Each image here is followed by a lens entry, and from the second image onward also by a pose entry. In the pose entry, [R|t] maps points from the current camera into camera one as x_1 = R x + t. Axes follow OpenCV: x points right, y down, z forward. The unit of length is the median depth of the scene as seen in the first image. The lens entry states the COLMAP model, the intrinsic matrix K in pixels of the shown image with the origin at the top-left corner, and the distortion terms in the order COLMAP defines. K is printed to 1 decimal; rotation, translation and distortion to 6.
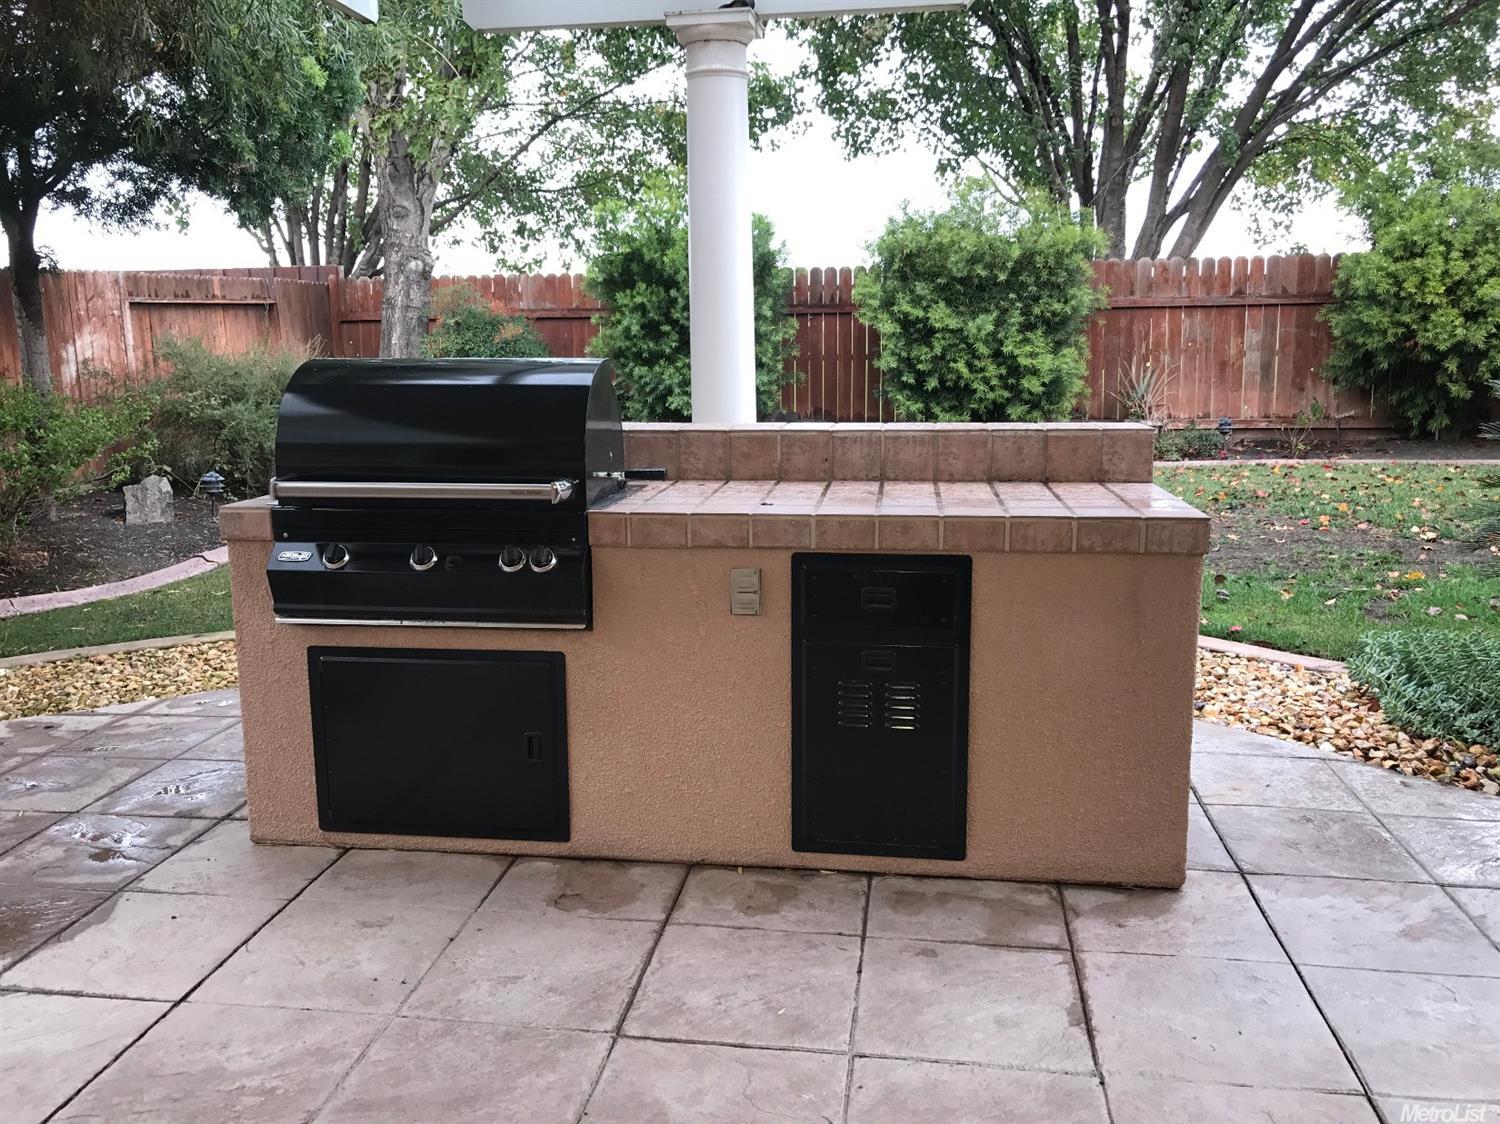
lens RADIAL K [[1243.1, 0, 745.8], [0, 1243.1, 562.8], [0, 0, 1]] dist [0.028802, -0.017625]
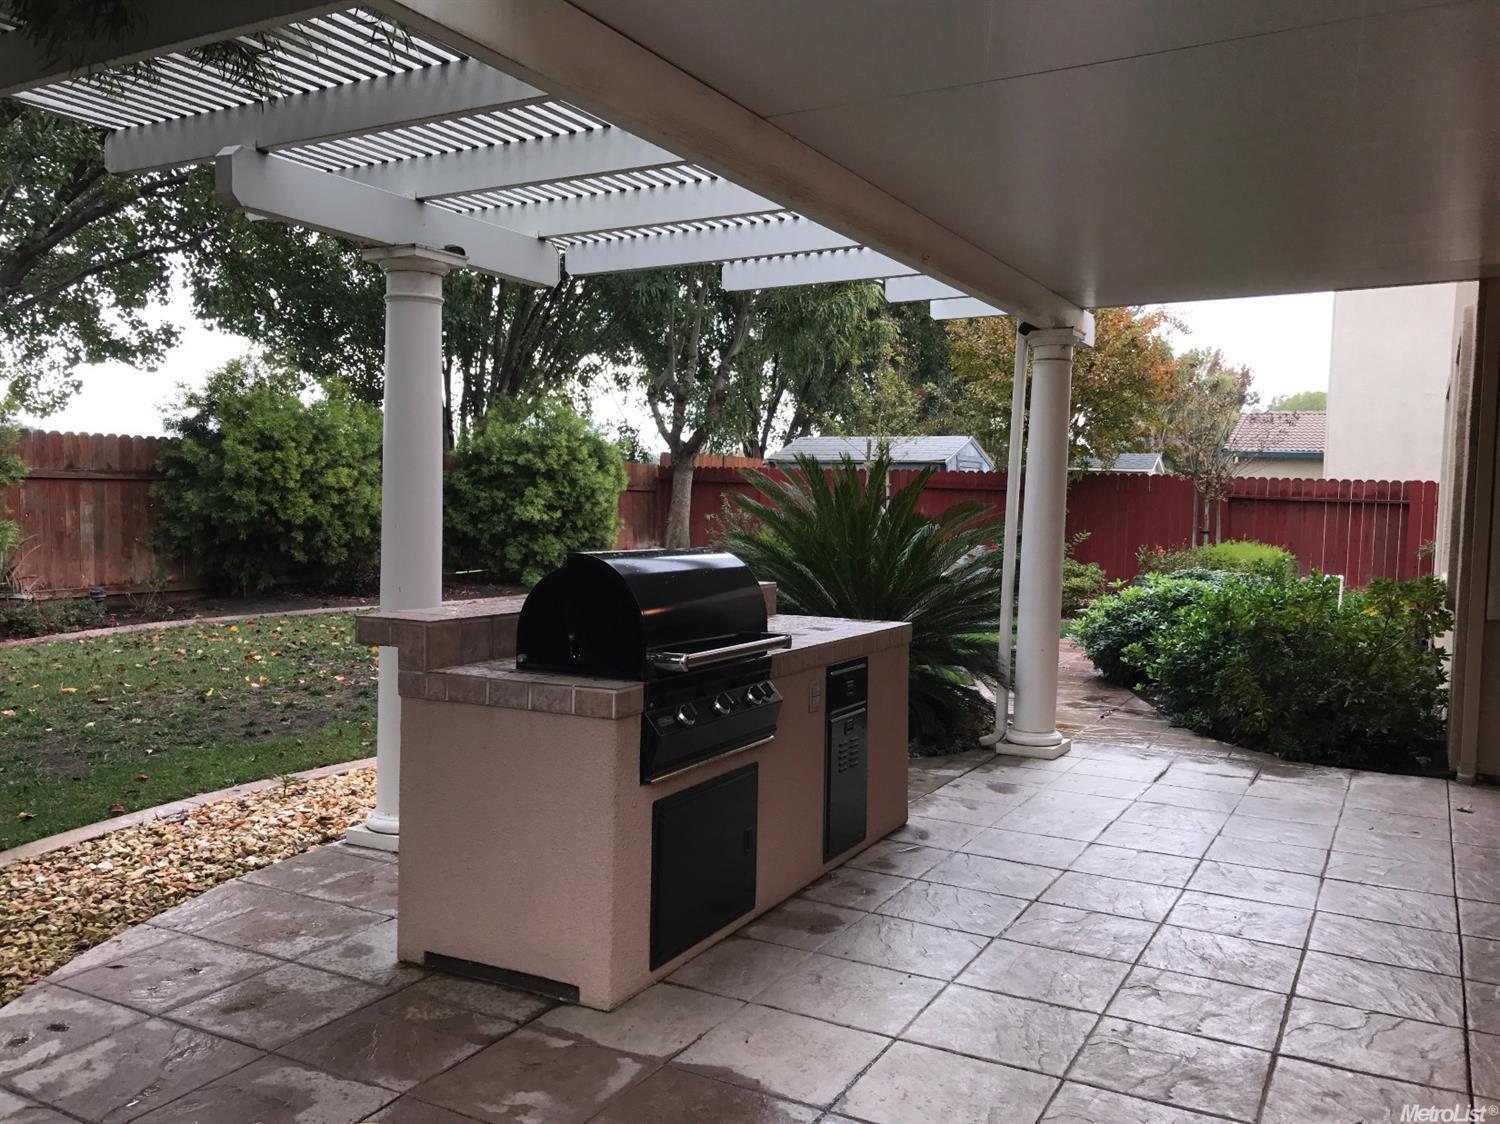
lens RADIAL K [[1243.1, 0, 746.9], [0, 1243.1, 564.4], [0, 0, 1]] dist [0.028802, -0.017625]
pose [[0.335776, -0.030831, 0.941437, -0.469936], [0.148562, 0.988688, -0.020608, -0.038052], [-0.930153, 0.146781, 0.336558, 0.171501]]
